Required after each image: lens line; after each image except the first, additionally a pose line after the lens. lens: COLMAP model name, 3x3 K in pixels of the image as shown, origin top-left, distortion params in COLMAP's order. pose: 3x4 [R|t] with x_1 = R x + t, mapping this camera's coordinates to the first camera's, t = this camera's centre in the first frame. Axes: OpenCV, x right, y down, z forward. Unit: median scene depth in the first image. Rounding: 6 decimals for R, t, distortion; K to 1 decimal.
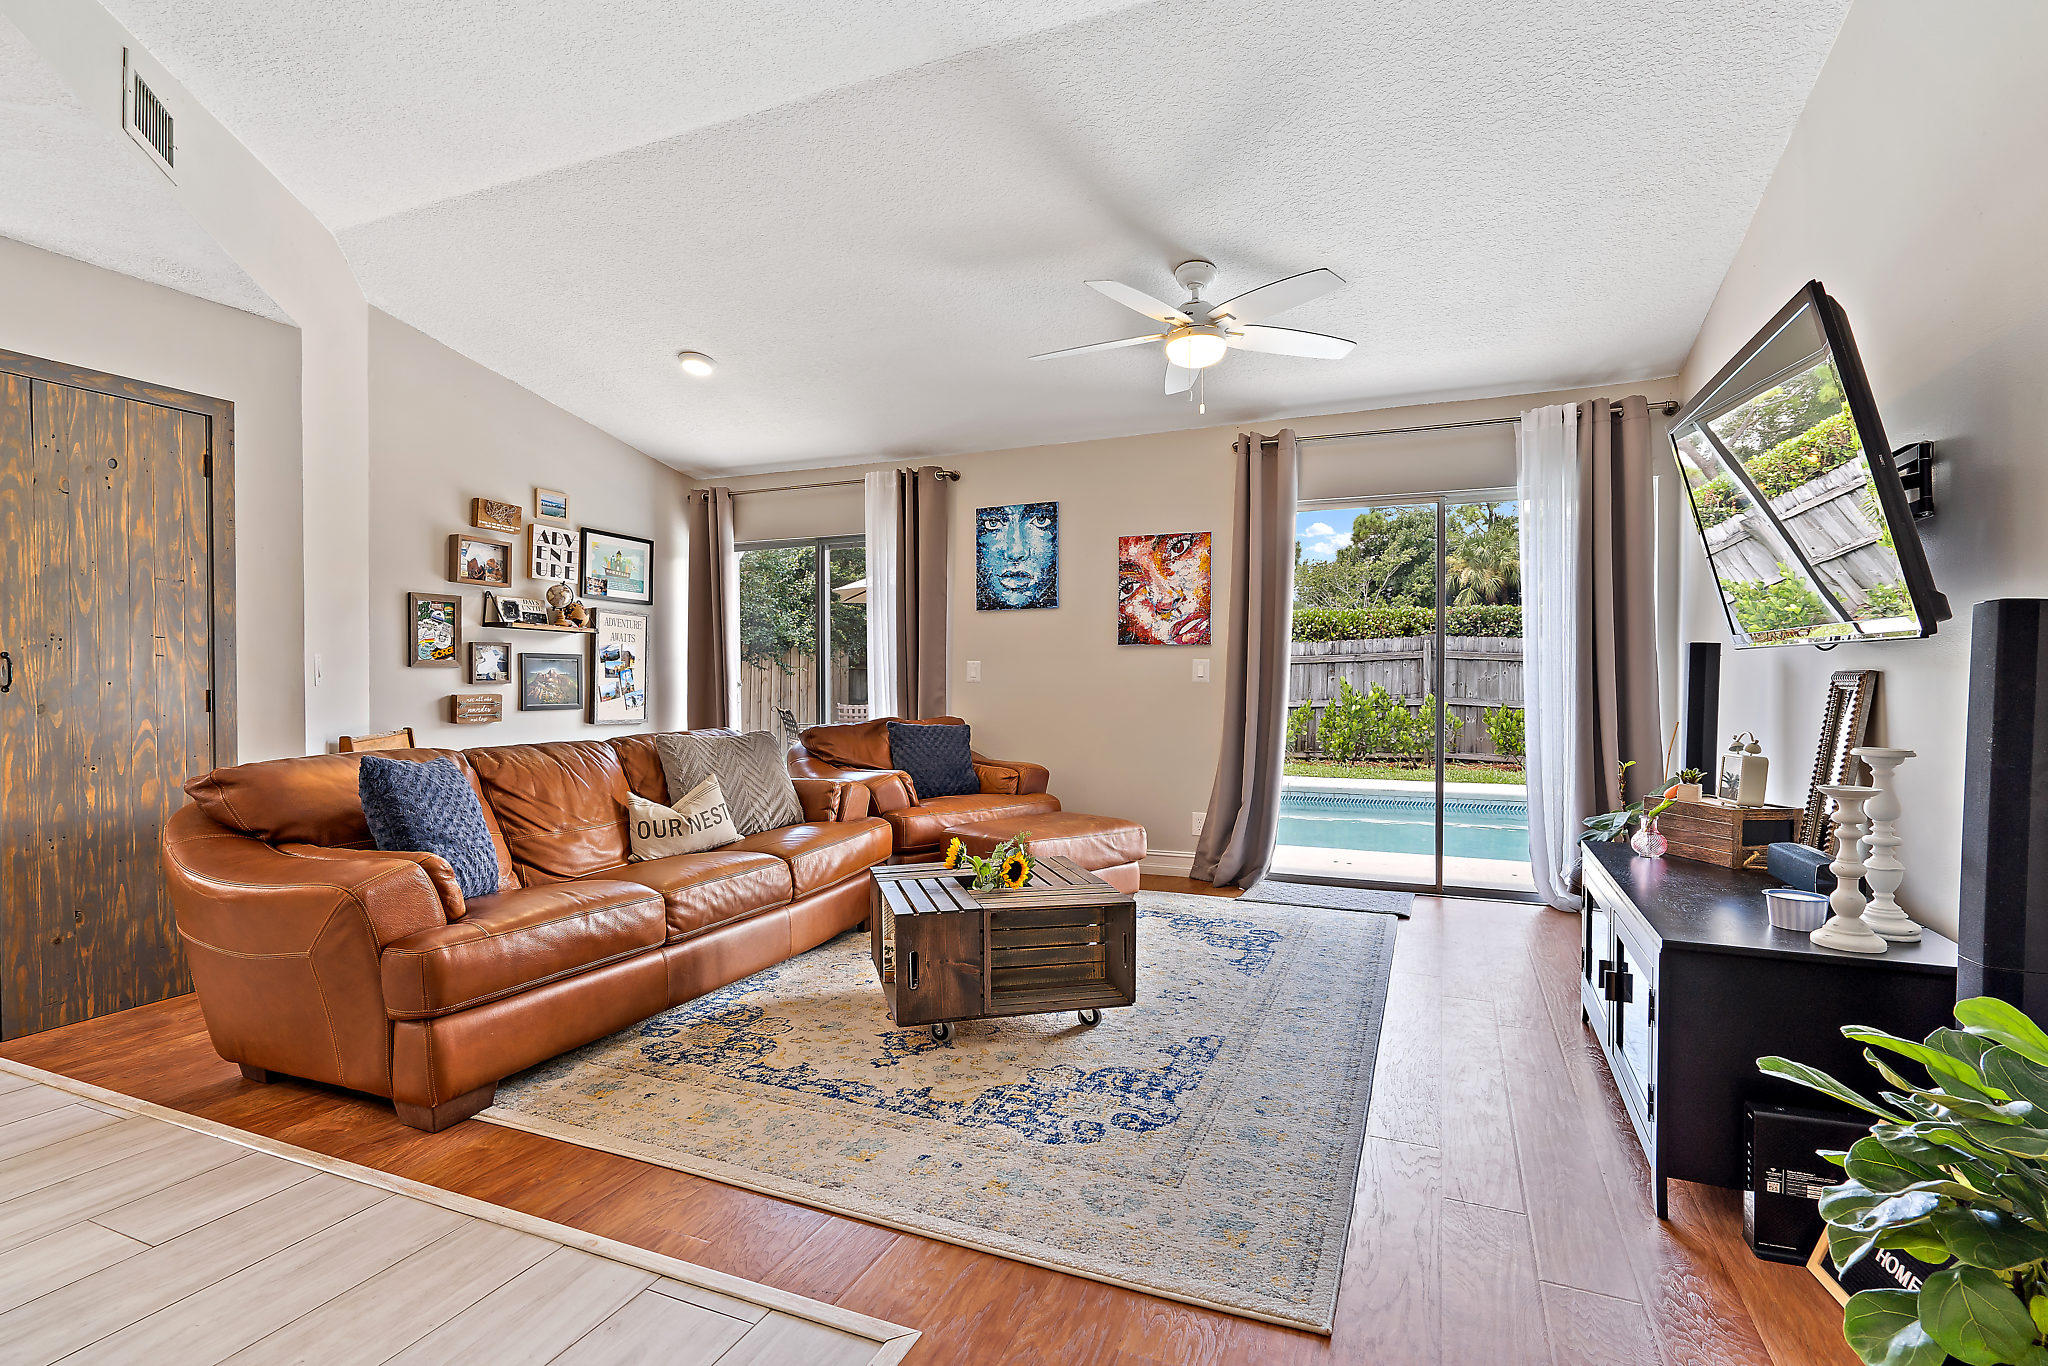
lens RADIAL K [[955.4, 0, 974.0], [0, 955.4, 675.0], [0, 0, 1]] dist [-0.011063, 0.004438]
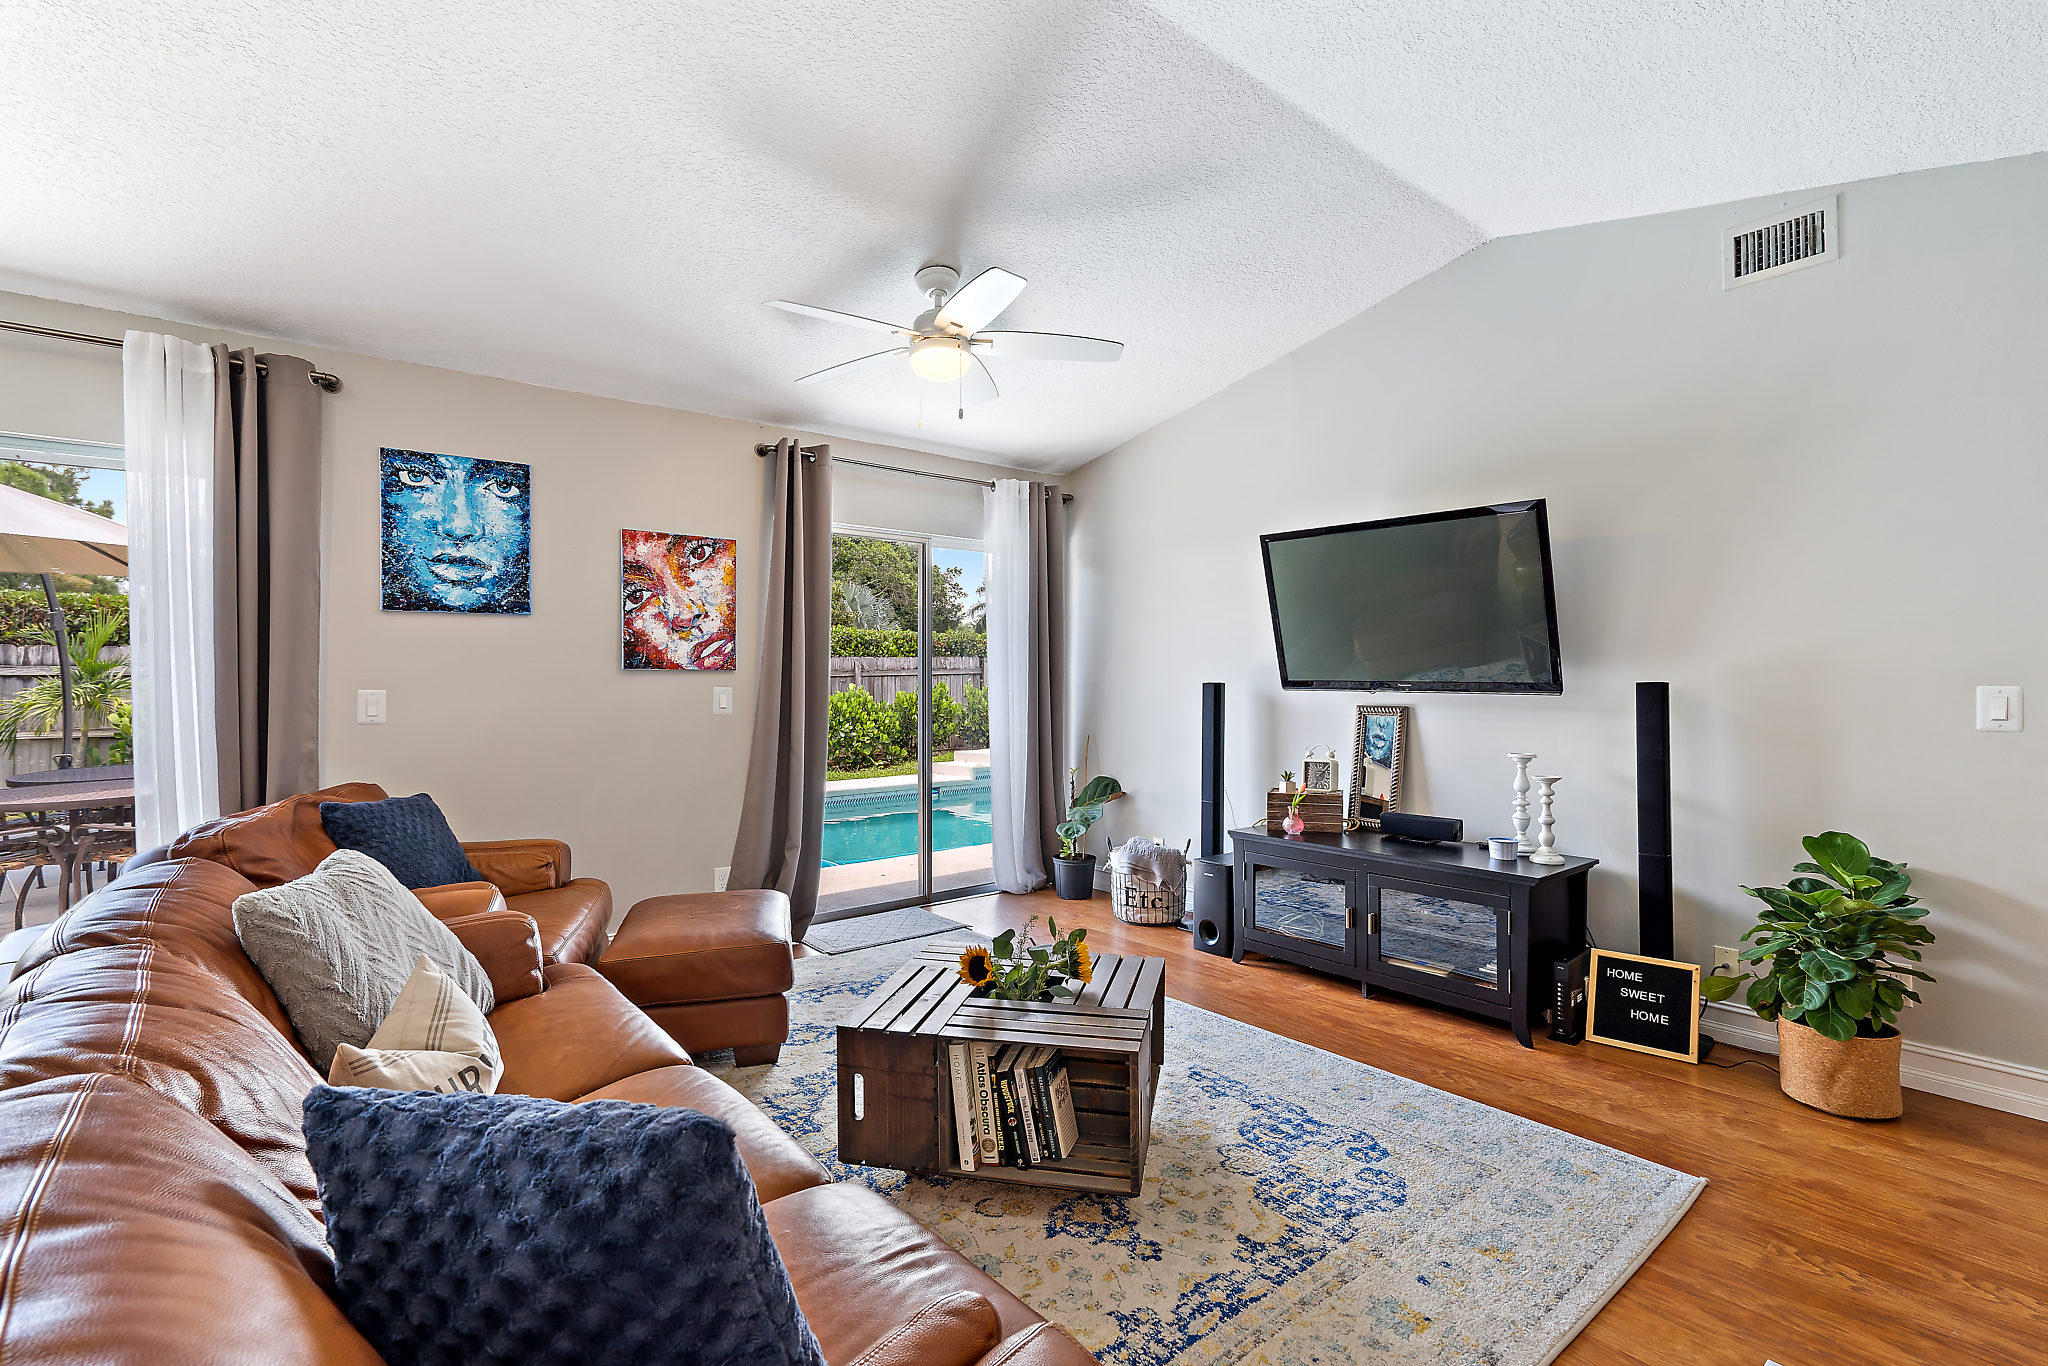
lens RADIAL K [[955.4, 0, 1045.0], [0, 955.4, 672.5], [0, 0, 1]] dist [-0.011063, 0.004438]
pose [[0.437626, 0.006601, 0.899133, -0.413883], [-0.000613, 0.999975, -0.007043, -0.024736], [-0.899157, 0.002531, 0.437619, 0.376557]]
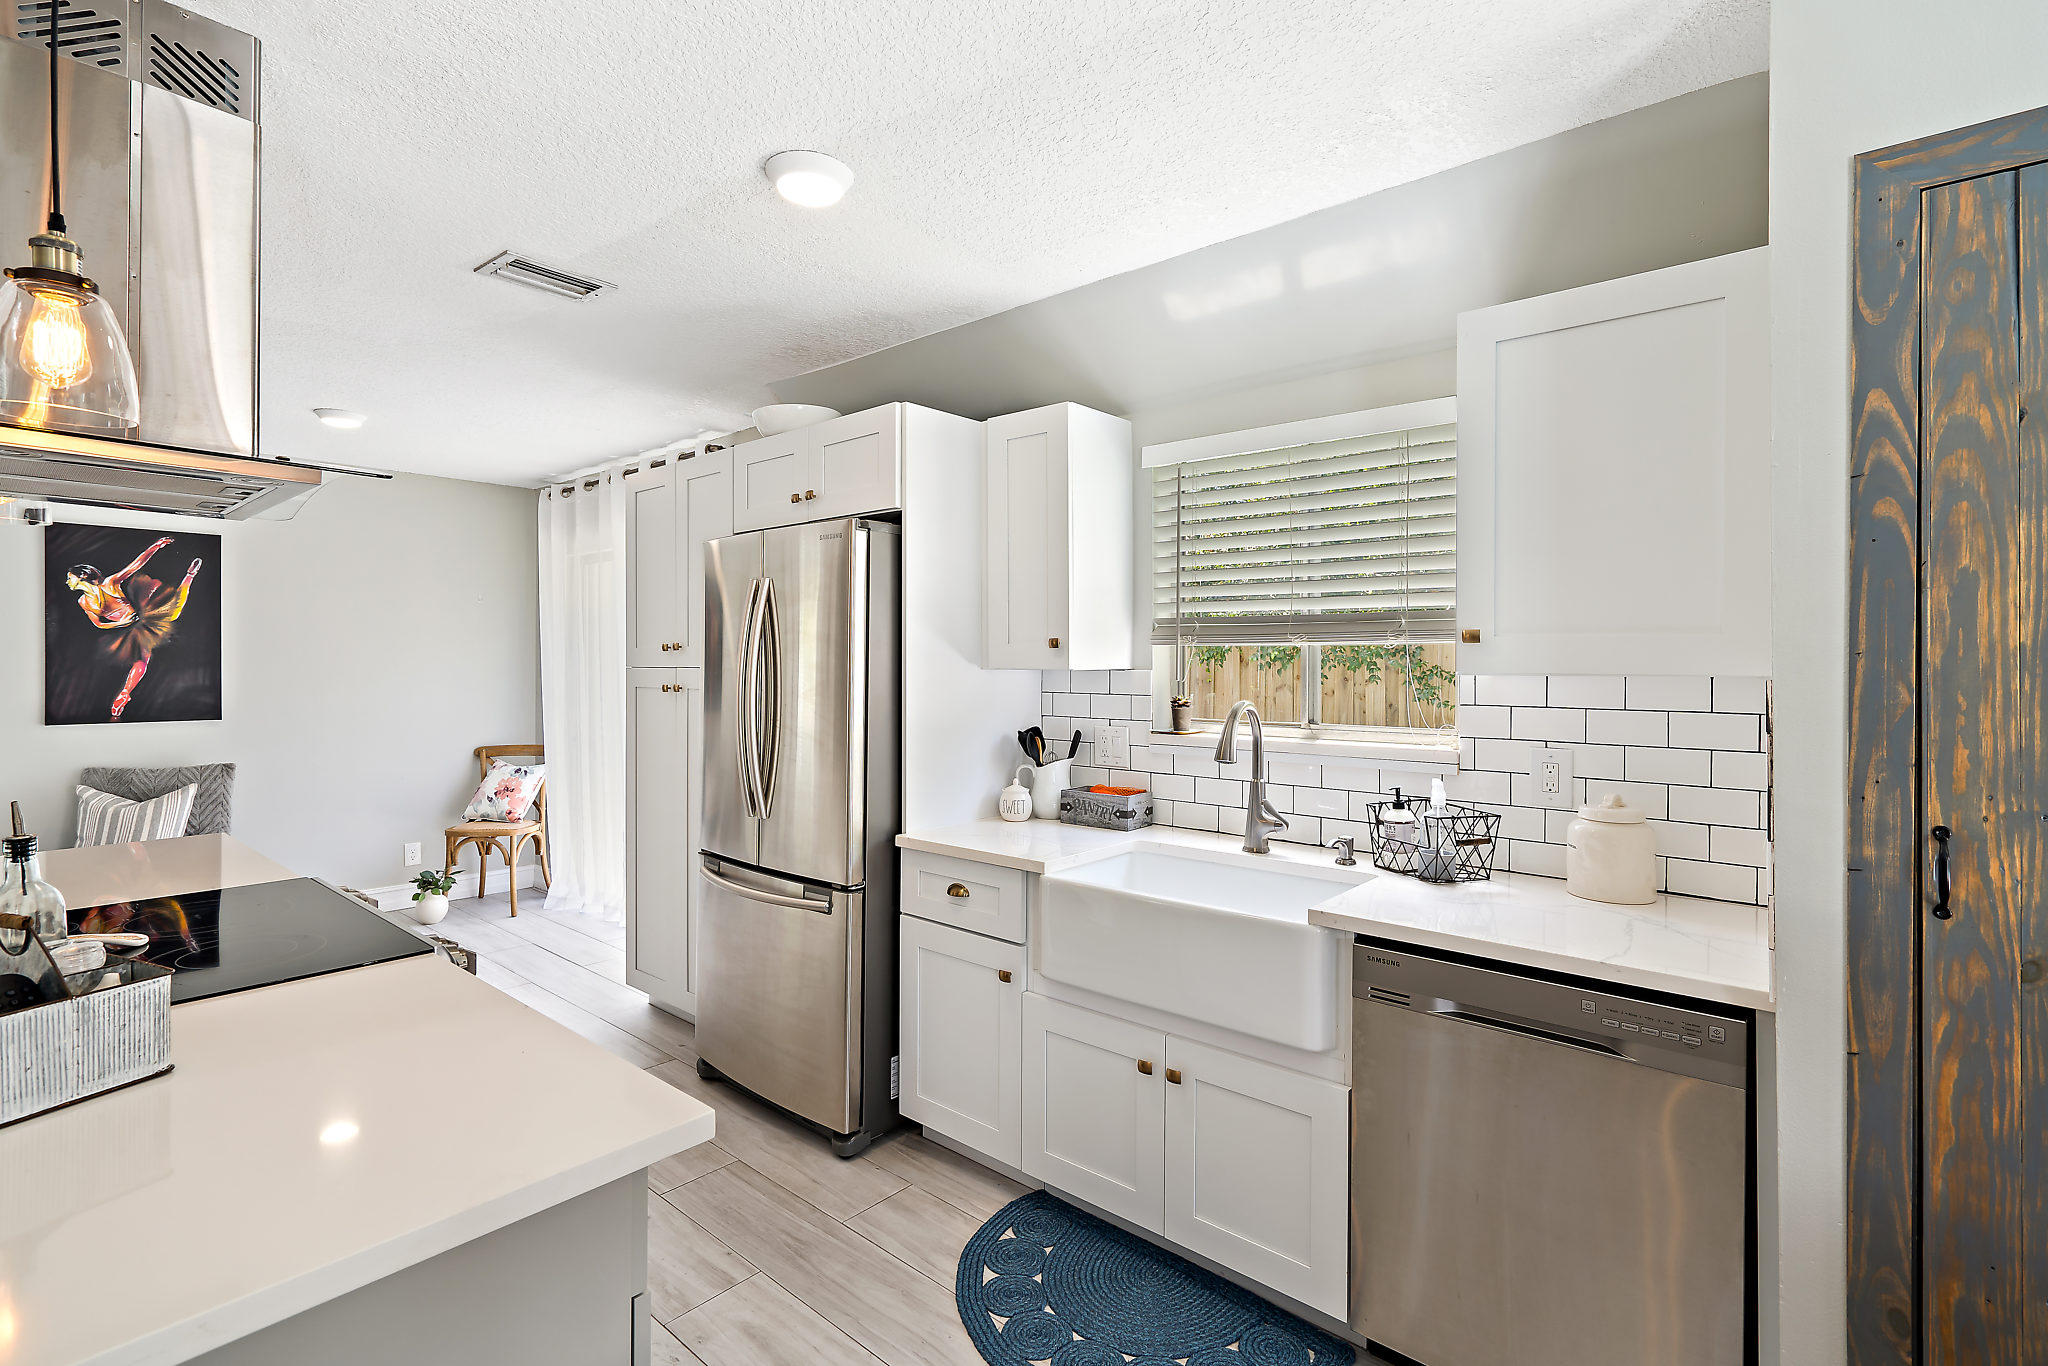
lens RADIAL K [[955.4, 0, 1057.4], [0, 955.4, 672.4], [0, 0, 1]] dist [-0.011063, 0.004438]
pose [[-0.262755, 0.012047, -0.964787, -0.271985], [0.001612, 0.999926, 0.012047, -0.055810], [0.964861, 0.001610, -0.262755, 0.398210]]
